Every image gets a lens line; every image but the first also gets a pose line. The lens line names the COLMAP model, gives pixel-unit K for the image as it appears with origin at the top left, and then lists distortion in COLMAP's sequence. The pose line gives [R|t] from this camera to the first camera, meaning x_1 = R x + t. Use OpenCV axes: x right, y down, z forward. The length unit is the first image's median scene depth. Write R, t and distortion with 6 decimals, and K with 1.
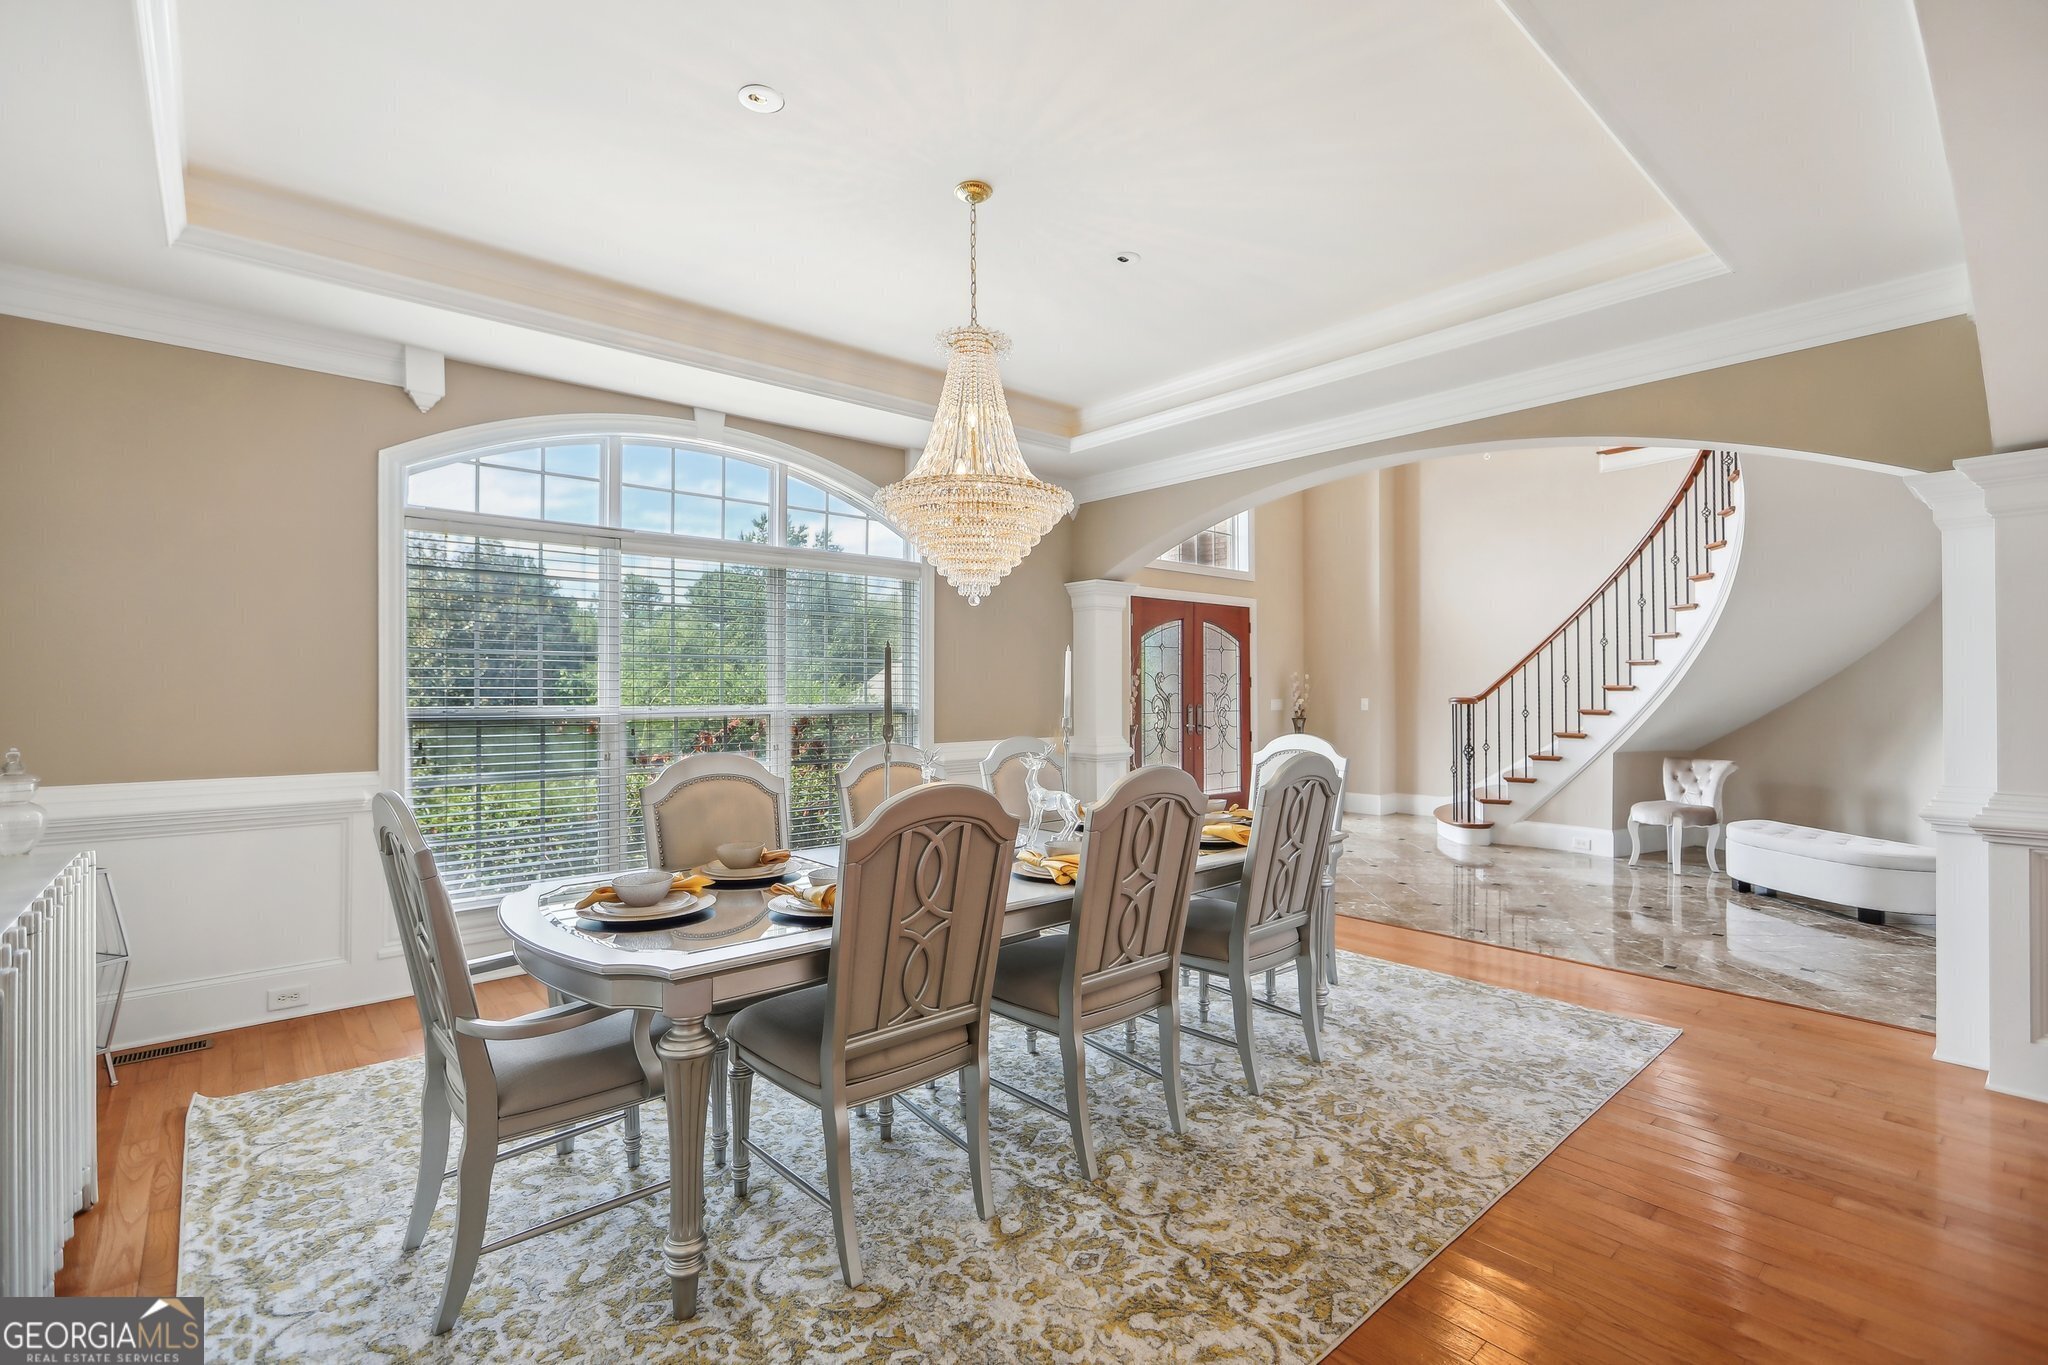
lens RADIAL K [[925.9, 0, 1028.9], [0, 925.9, 686.8], [0, 0, 1]] dist [-0.004872, 0.004747]
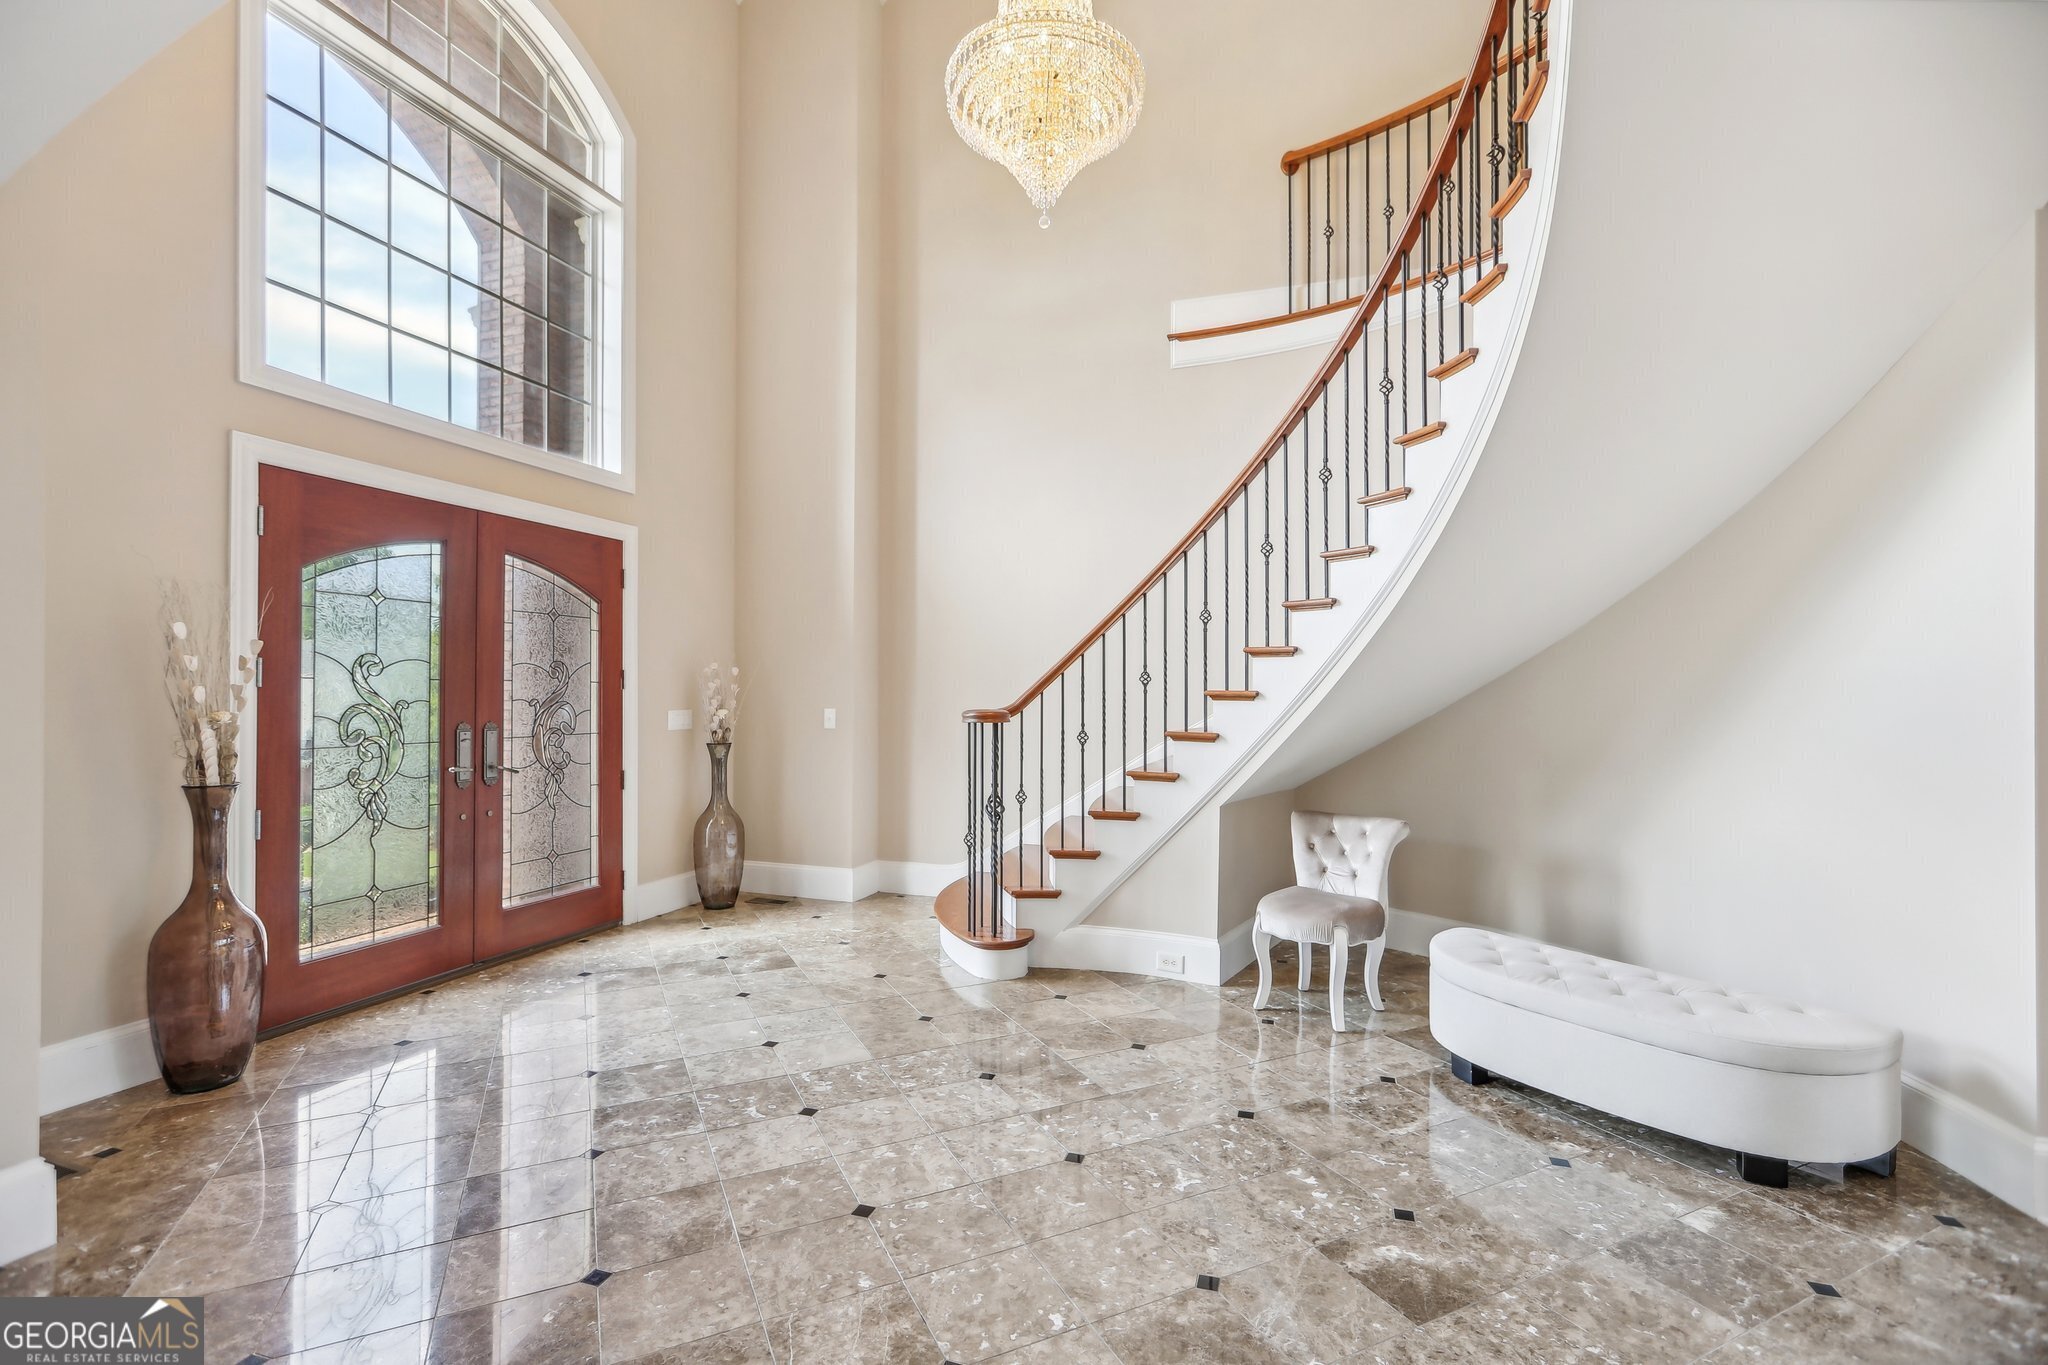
lens RADIAL K [[925.9, 0, 1017.3], [0, 925.9, 682.0], [0, 0, 1]] dist [-0.004872, 0.004747]
pose [[0.874405, 0.010414, 0.485085, 0.219100], [-0.007795, 0.999942, -0.007416, -0.001500], [-0.485134, 0.002704, 0.874436, 0.511693]]
